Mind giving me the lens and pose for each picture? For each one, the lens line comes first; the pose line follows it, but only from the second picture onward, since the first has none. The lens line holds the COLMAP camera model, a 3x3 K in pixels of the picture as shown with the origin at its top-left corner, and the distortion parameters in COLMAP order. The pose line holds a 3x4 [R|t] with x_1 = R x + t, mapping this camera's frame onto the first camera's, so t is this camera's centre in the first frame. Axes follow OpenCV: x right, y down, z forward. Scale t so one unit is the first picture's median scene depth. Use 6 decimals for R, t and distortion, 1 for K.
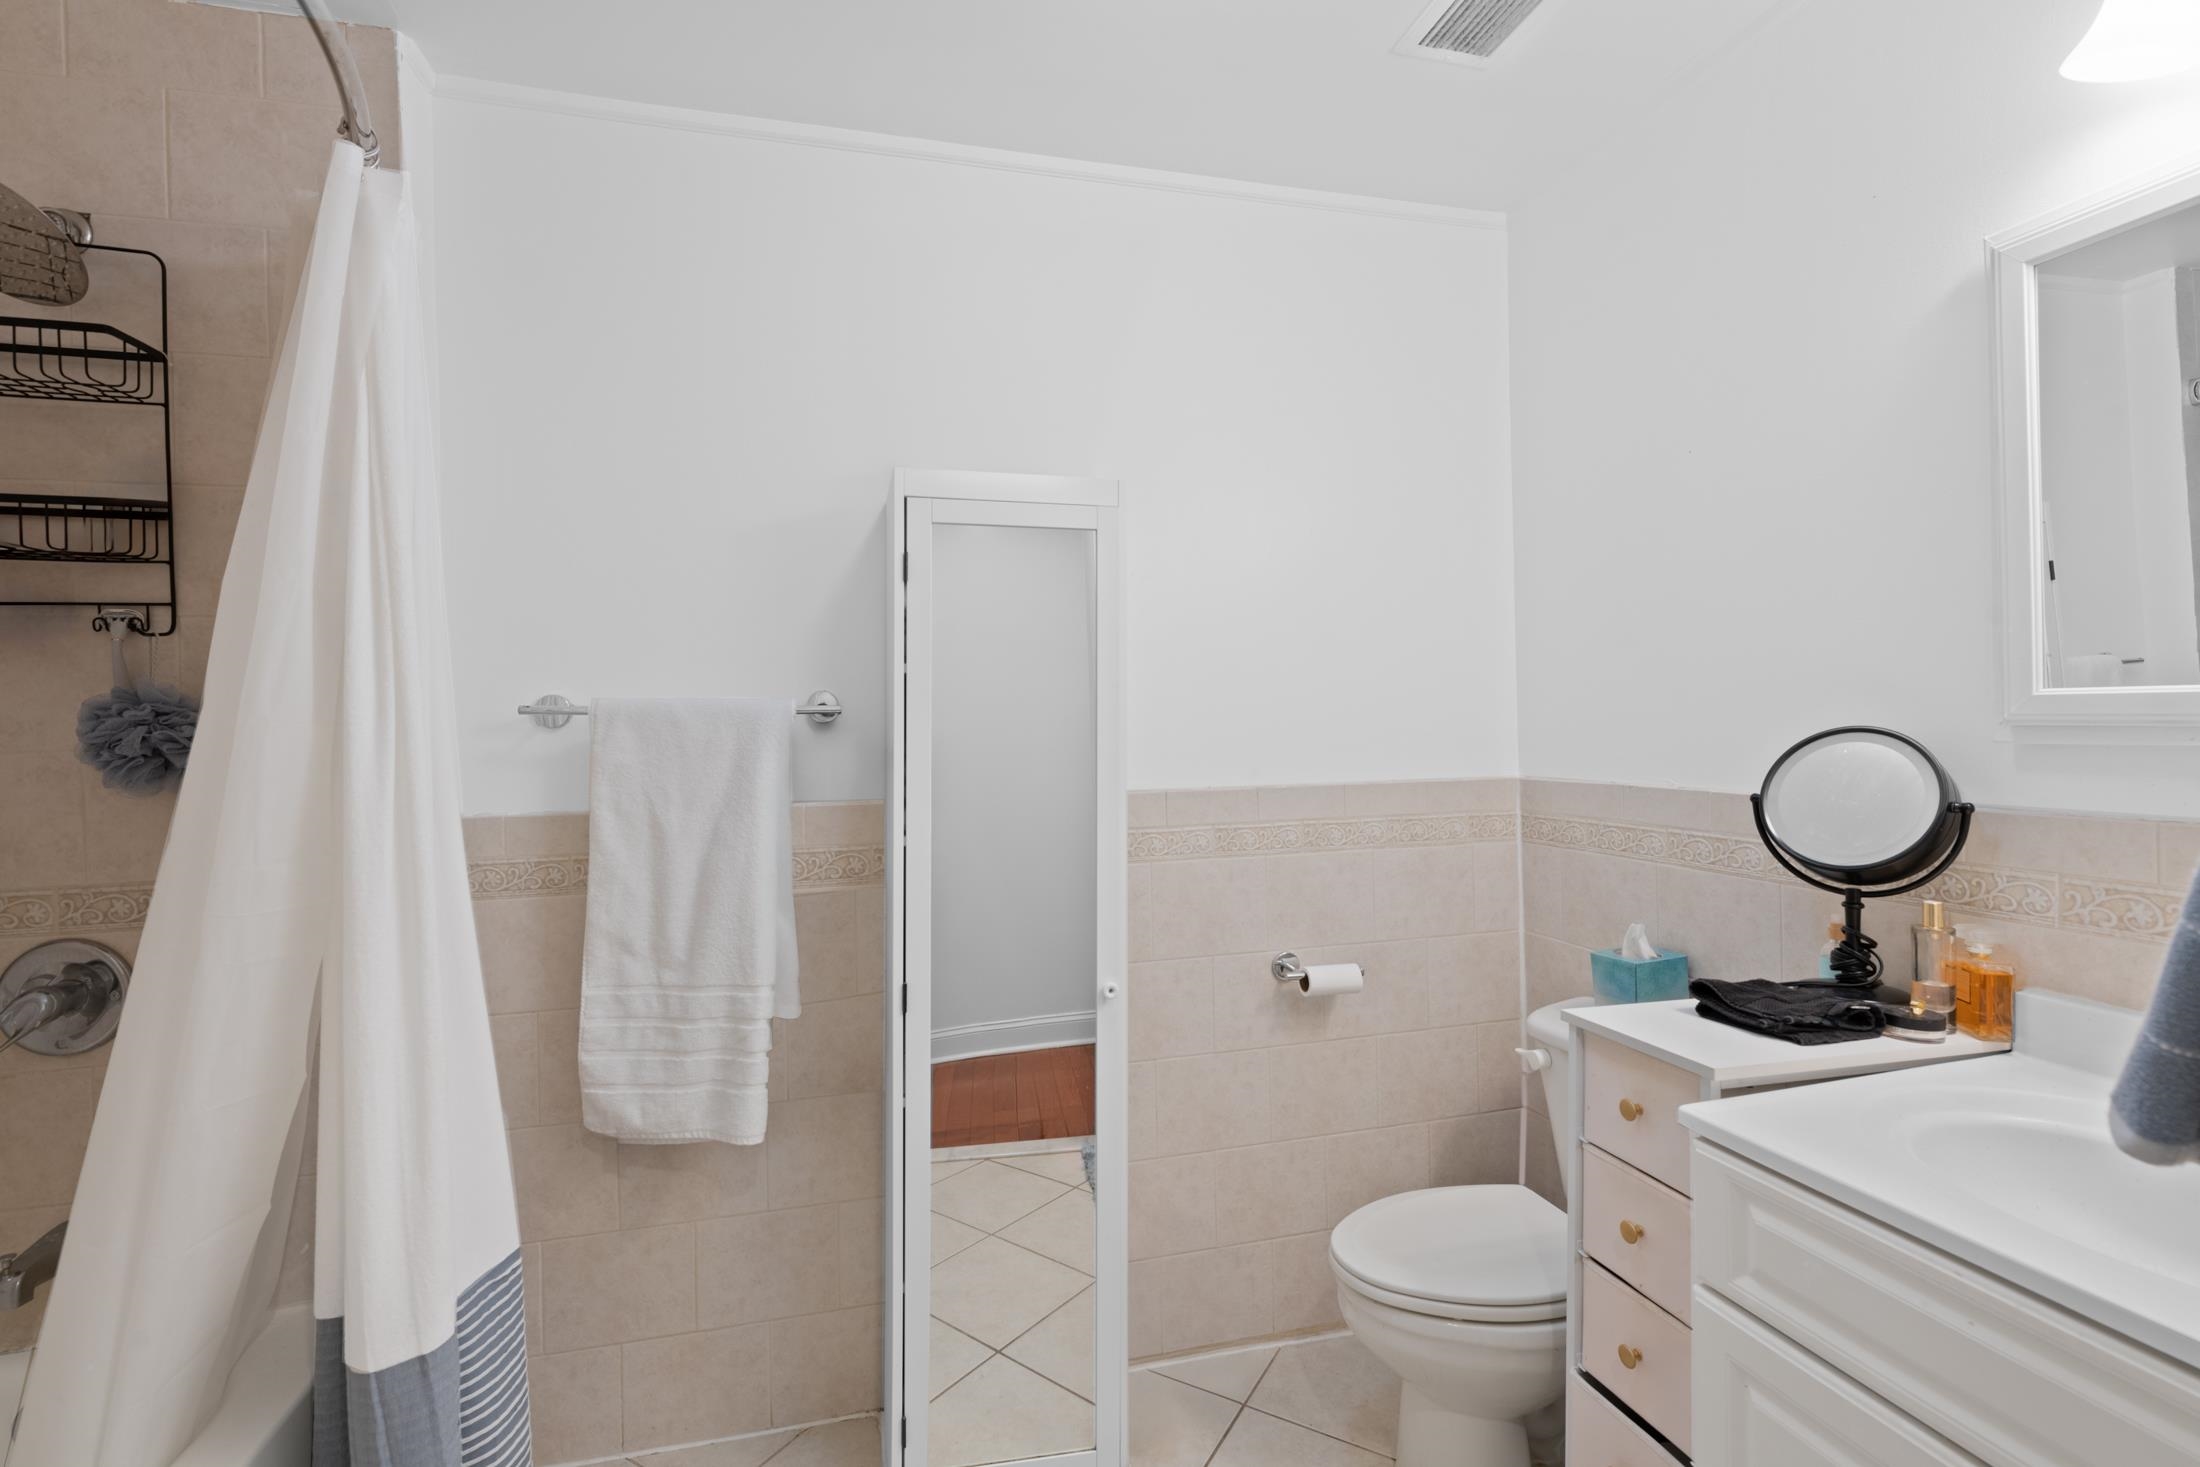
lens RADIAL K [[948.7, 0, 1095.1], [0, 948.7, 729.1], [0, 0, 1]] dist [-0.005022, -0.000706]
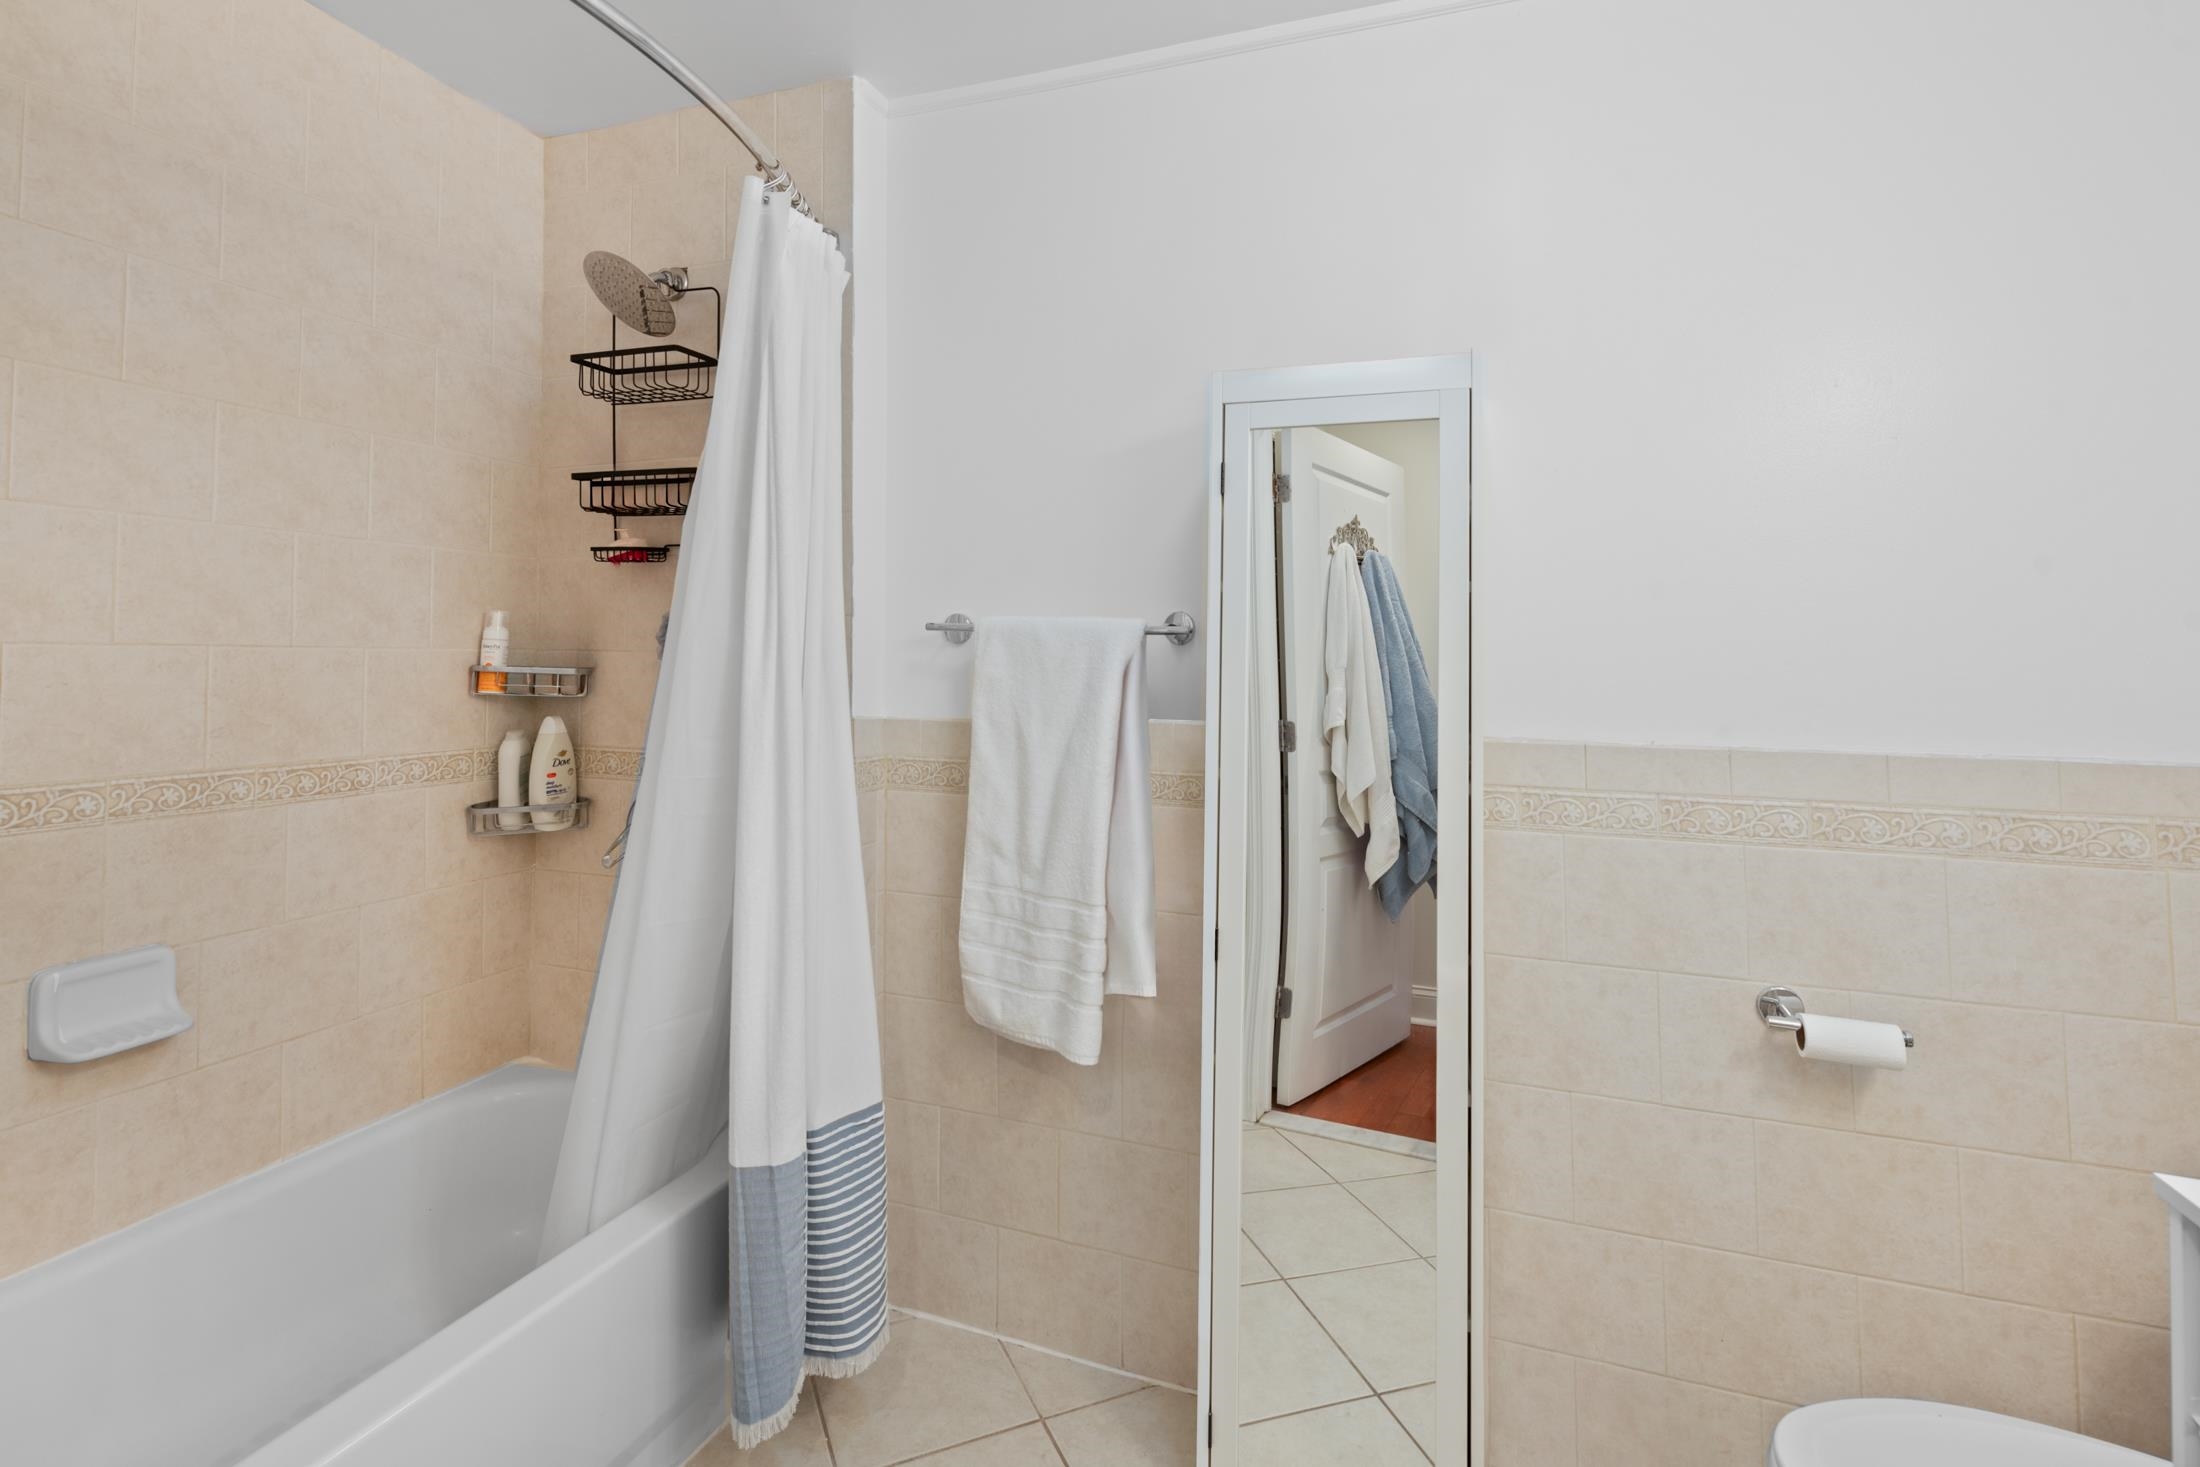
lens RADIAL K [[1006.1, 0, 1099.3], [0, 1006.1, 614.3], [0, 0, 1]] dist [-0.003404, -0.000981]
pose [[0.828797, 0.005765, -0.559519, 0.238539], [-0.030608, 0.998917, -0.035047, 0.000938], [0.558711, 0.046172, 0.828076, 0.108215]]
